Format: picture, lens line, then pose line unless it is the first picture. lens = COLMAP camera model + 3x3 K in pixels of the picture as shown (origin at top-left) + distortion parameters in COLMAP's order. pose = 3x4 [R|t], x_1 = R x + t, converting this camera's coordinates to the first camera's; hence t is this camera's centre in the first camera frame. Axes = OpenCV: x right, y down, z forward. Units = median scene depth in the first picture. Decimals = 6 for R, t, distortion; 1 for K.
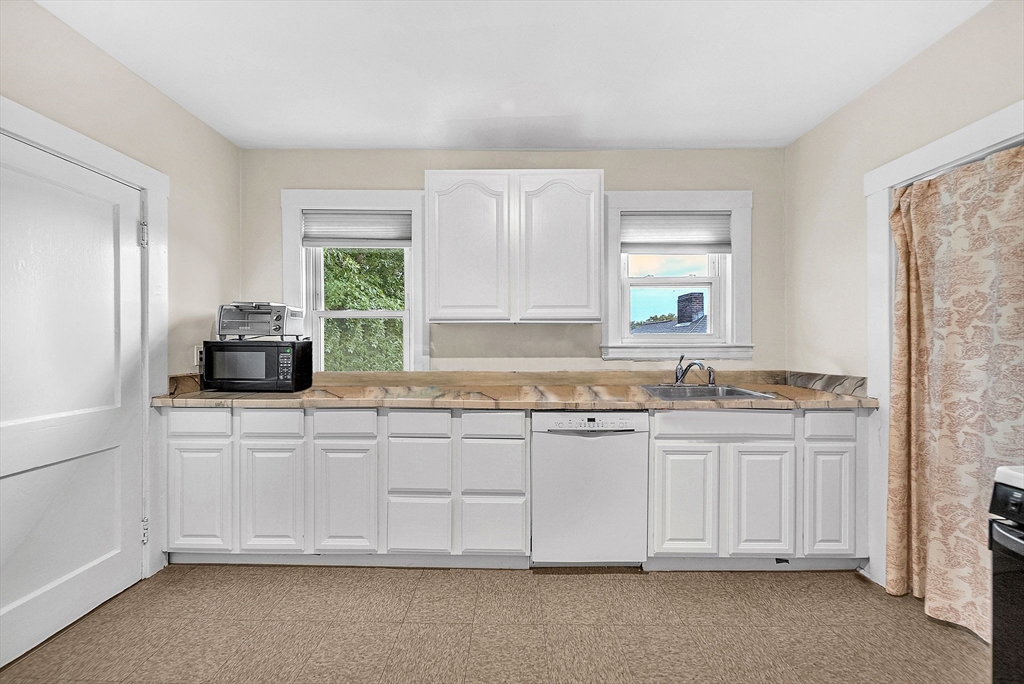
lens RADIAL K [[369.9, 0, 508.9], [0, 369.9, 343.1], [0, 0, 1]] dist [-0.002224, -0.000462]
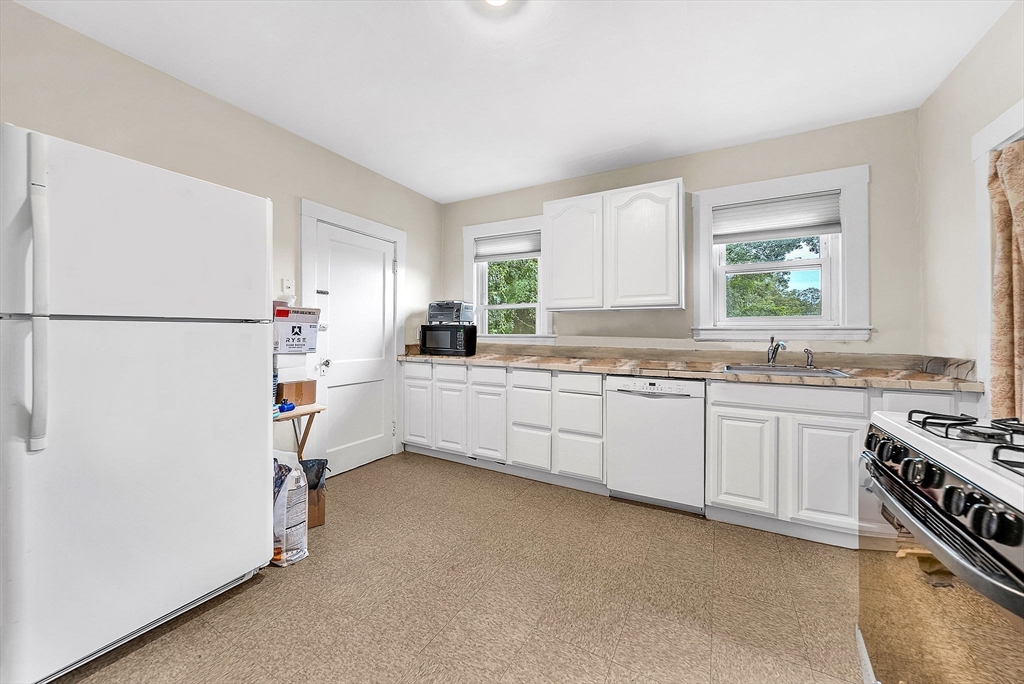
lens RADIAL K [[369.9, 0, 514.4], [0, 369.9, 331.0], [0, 0, 1]] dist [-0.002224, -0.000462]
pose [[0.882466, 0.001415, -0.470374, 0.381712], [-0.005715, 0.999954, -0.007714, 0.035484], [0.470341, 0.009495, 0.882434, -0.326180]]
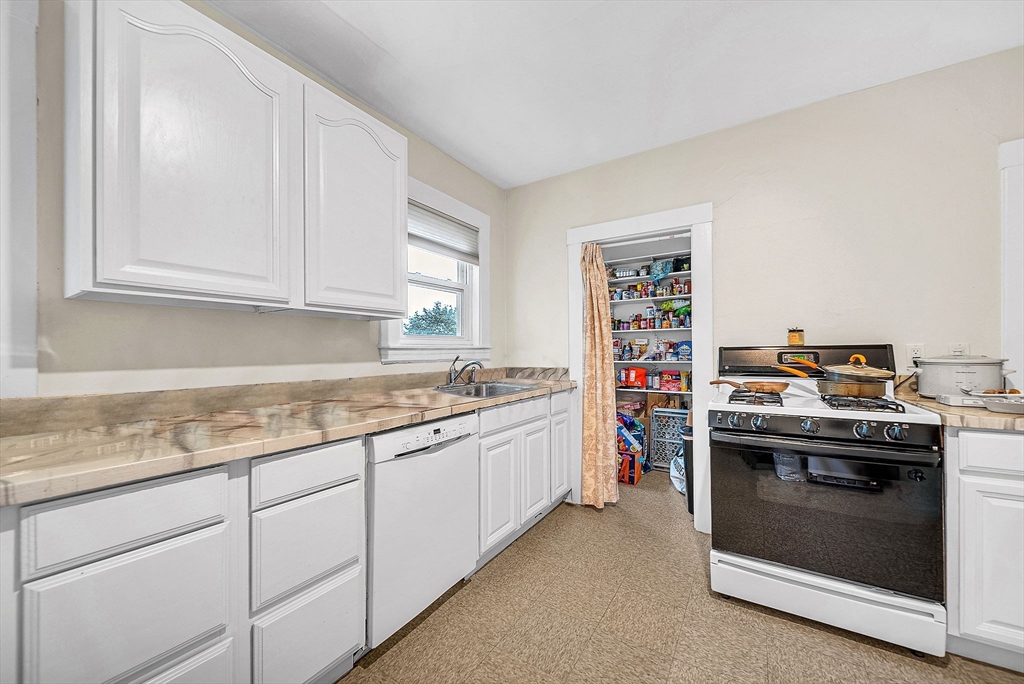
lens RADIAL K [[369.9, 0, 529.7], [0, 369.9, 350.2], [0, 0, 1]] dist [-0.002224, -0.000462]
pose [[0.511366, -0.002191, 0.859360, -0.373199], [0.009744, 0.999947, -0.003250, 0.026283], [-0.859308, 0.010036, 0.511361, 0.366548]]
